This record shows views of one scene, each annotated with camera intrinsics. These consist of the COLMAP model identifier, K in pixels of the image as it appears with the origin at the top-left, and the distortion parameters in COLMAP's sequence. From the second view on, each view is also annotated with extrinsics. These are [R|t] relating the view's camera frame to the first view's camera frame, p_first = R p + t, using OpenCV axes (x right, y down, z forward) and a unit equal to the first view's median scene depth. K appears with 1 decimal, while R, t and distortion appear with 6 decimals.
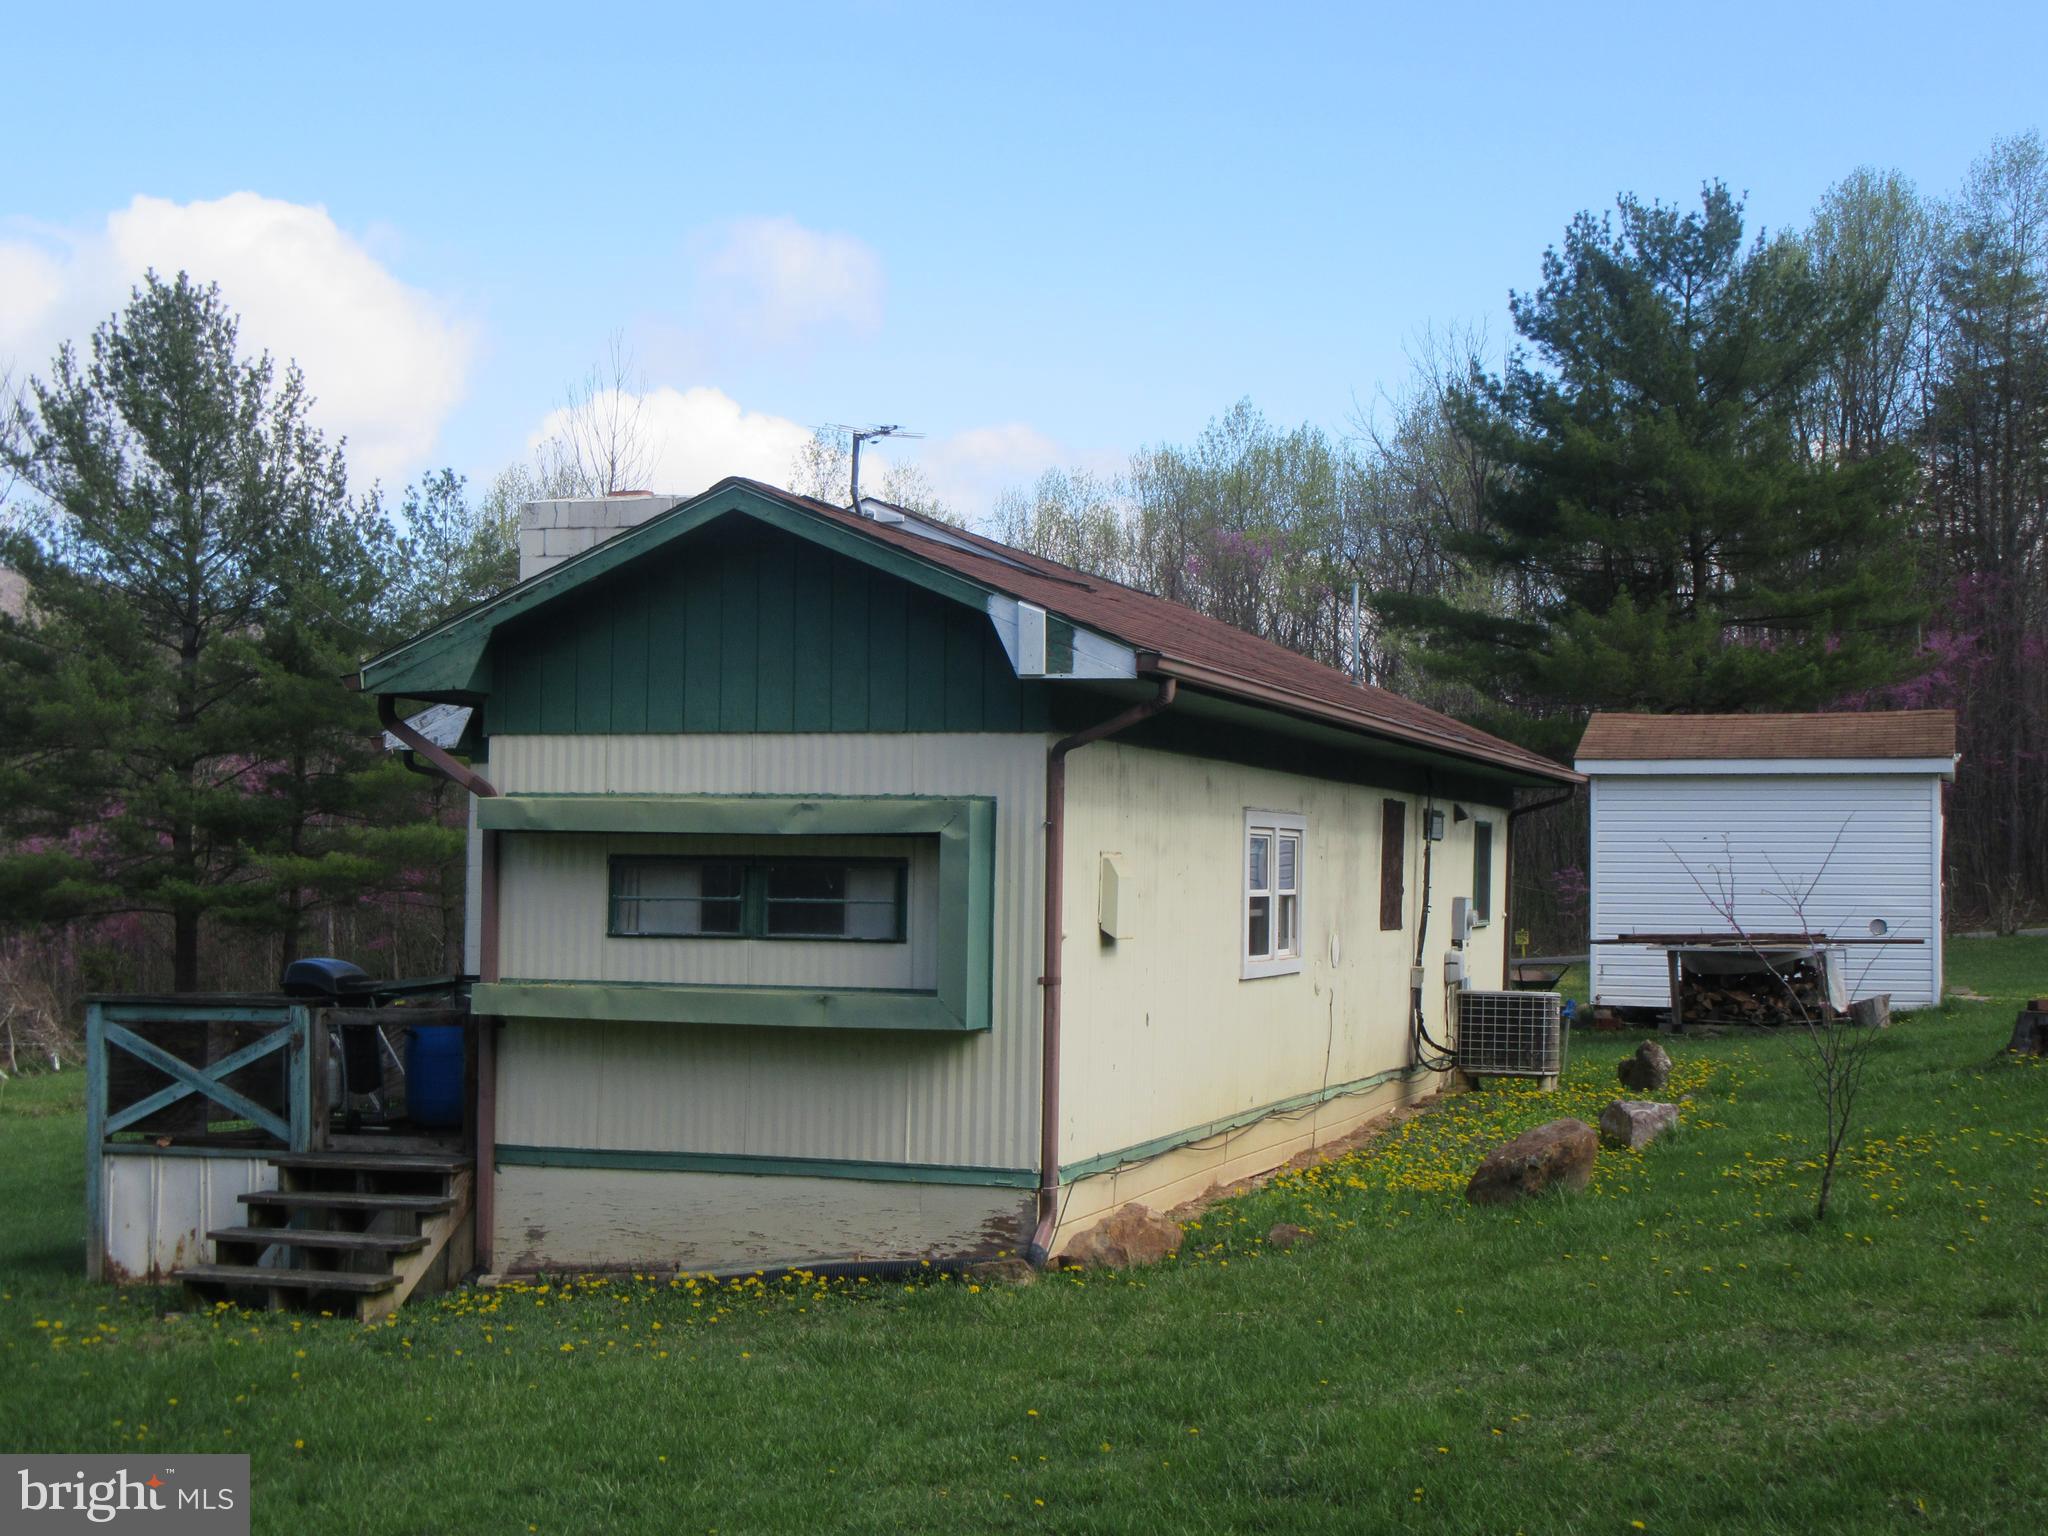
lens RADIAL K [[2913.1, 0, 1024.0], [0, 2913.1, 768.0], [0, 0, 1]] dist [0.009106, 0.061876]
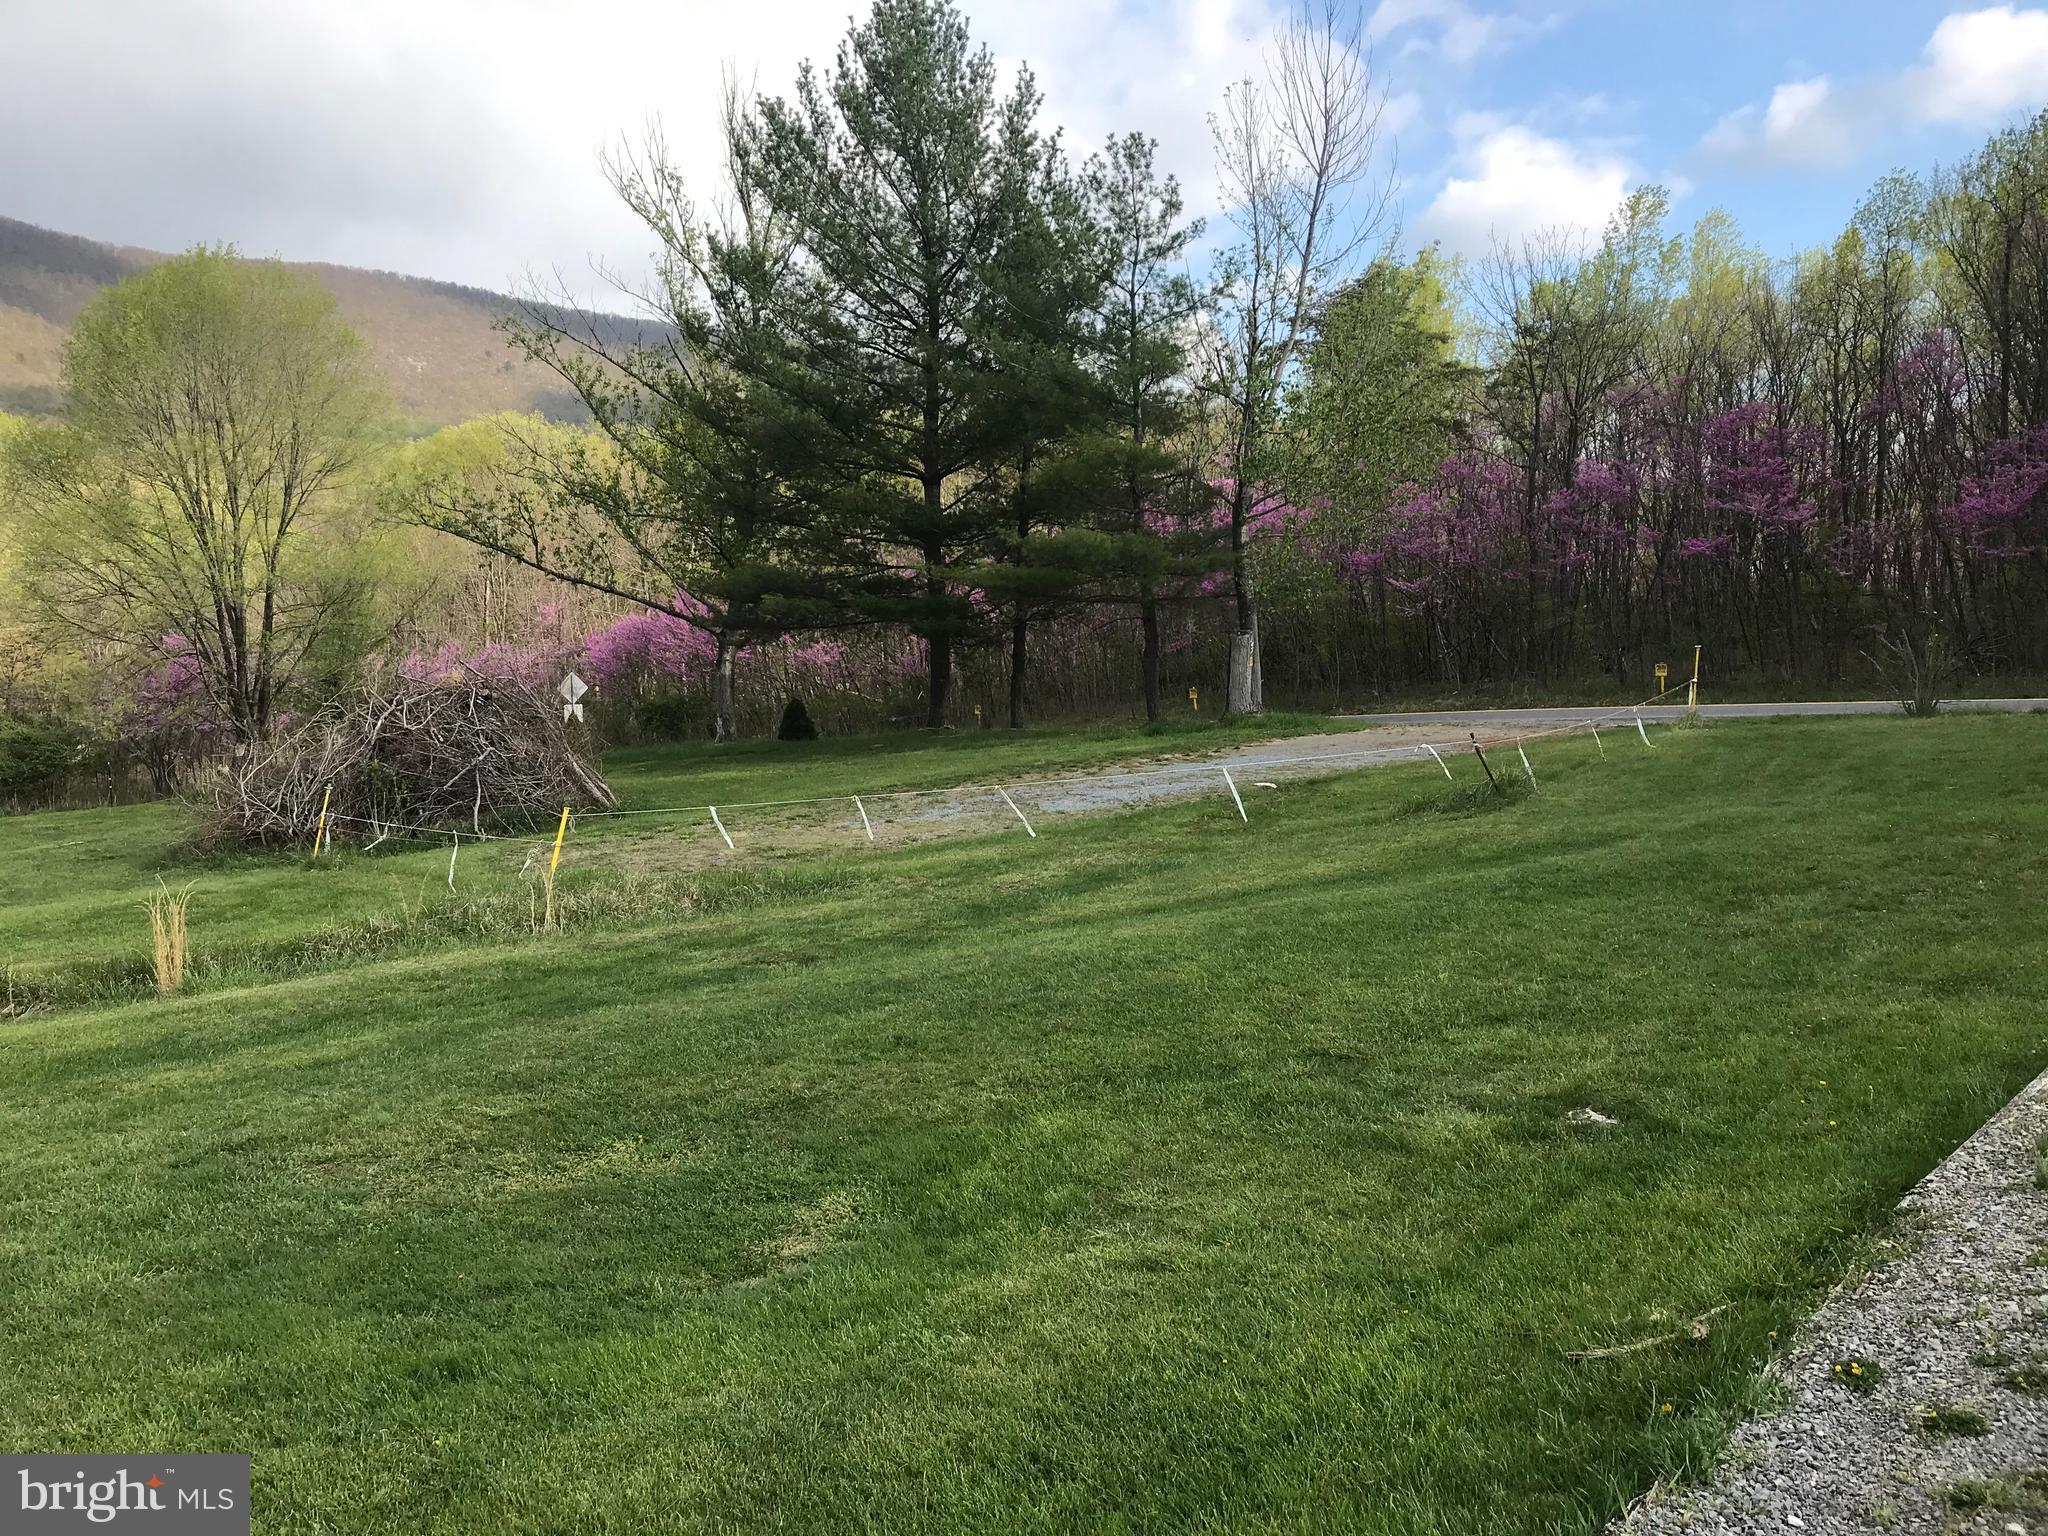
lens RADIAL K [[1657.5, 0, 1034.4], [0, 1657.5, 735.7], [0, 0, 1]] dist [0.073510, -0.002205]
pose [[0.906683, 0.026487, -0.420981, 0.001003], [0.026957, 0.992348, 0.120495, 0.091233], [0.420951, -0.120599, 0.899031, 2.088844]]
